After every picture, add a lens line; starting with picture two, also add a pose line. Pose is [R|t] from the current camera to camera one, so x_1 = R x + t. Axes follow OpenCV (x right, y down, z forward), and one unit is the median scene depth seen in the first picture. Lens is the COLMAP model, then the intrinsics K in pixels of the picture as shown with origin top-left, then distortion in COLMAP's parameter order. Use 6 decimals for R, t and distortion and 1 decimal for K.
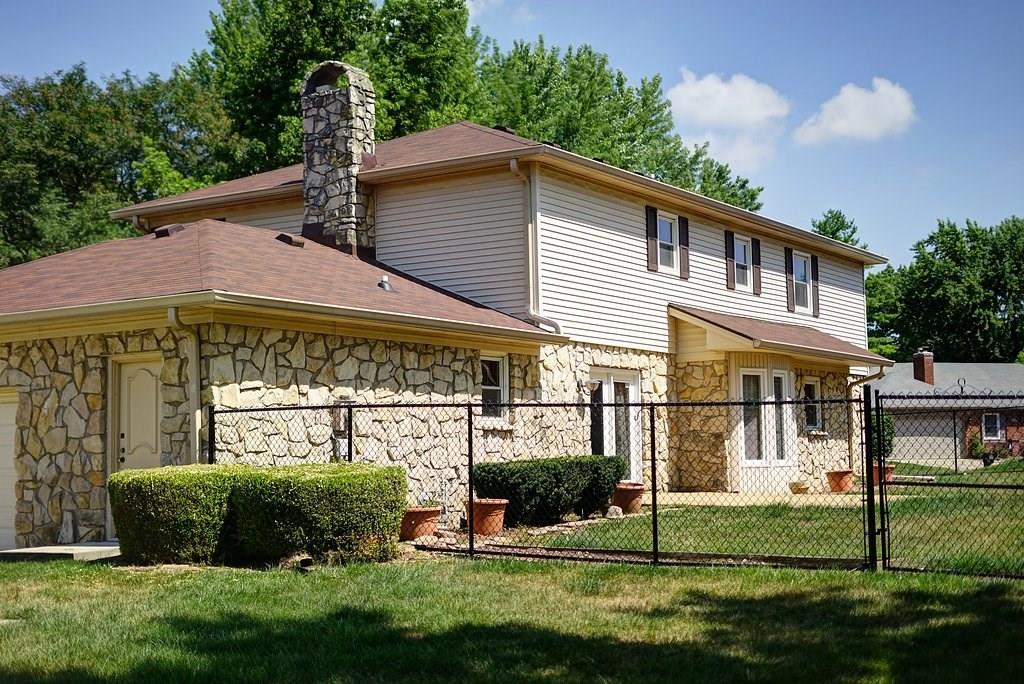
lens RADIAL K [[1494.0, 0, 518.6], [0, 1494.0, 344.2], [0, 0, 1]] dist [-0.057459, 0.000000]
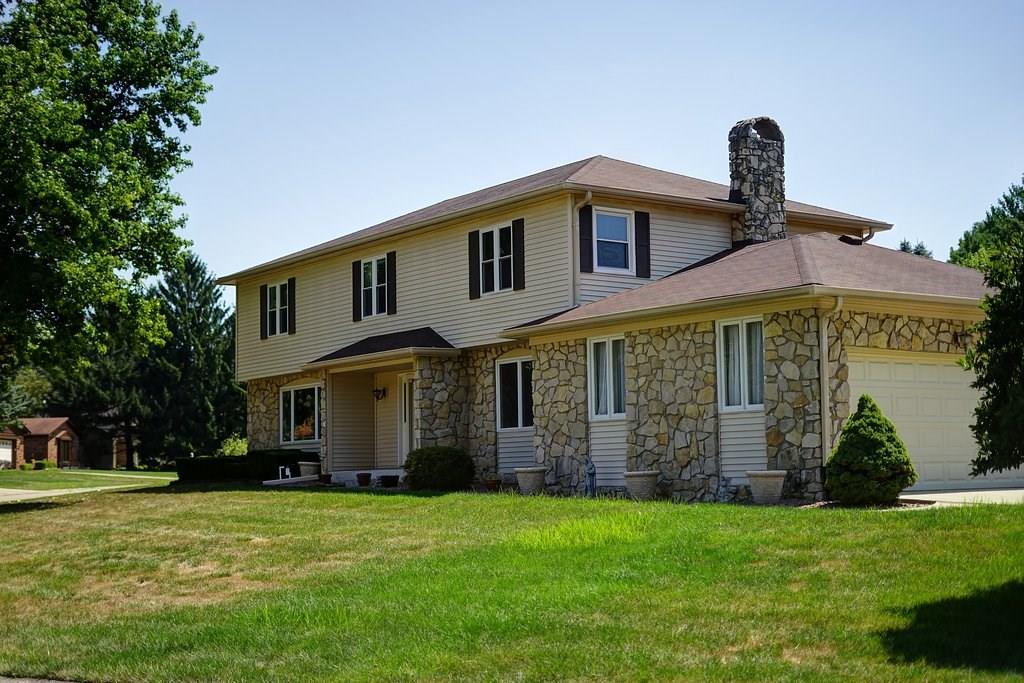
lens RADIAL K [[1494.0, 0, 513.7], [0, 1494.0, 348.0], [0, 0, 1]] dist [-0.057459, 0.000000]
pose [[0.360452, 0.091700, 0.928259, -1.827242], [-0.066116, 0.995165, -0.072636, 0.153885], [-0.930432, -0.035191, 0.364772, 0.962307]]
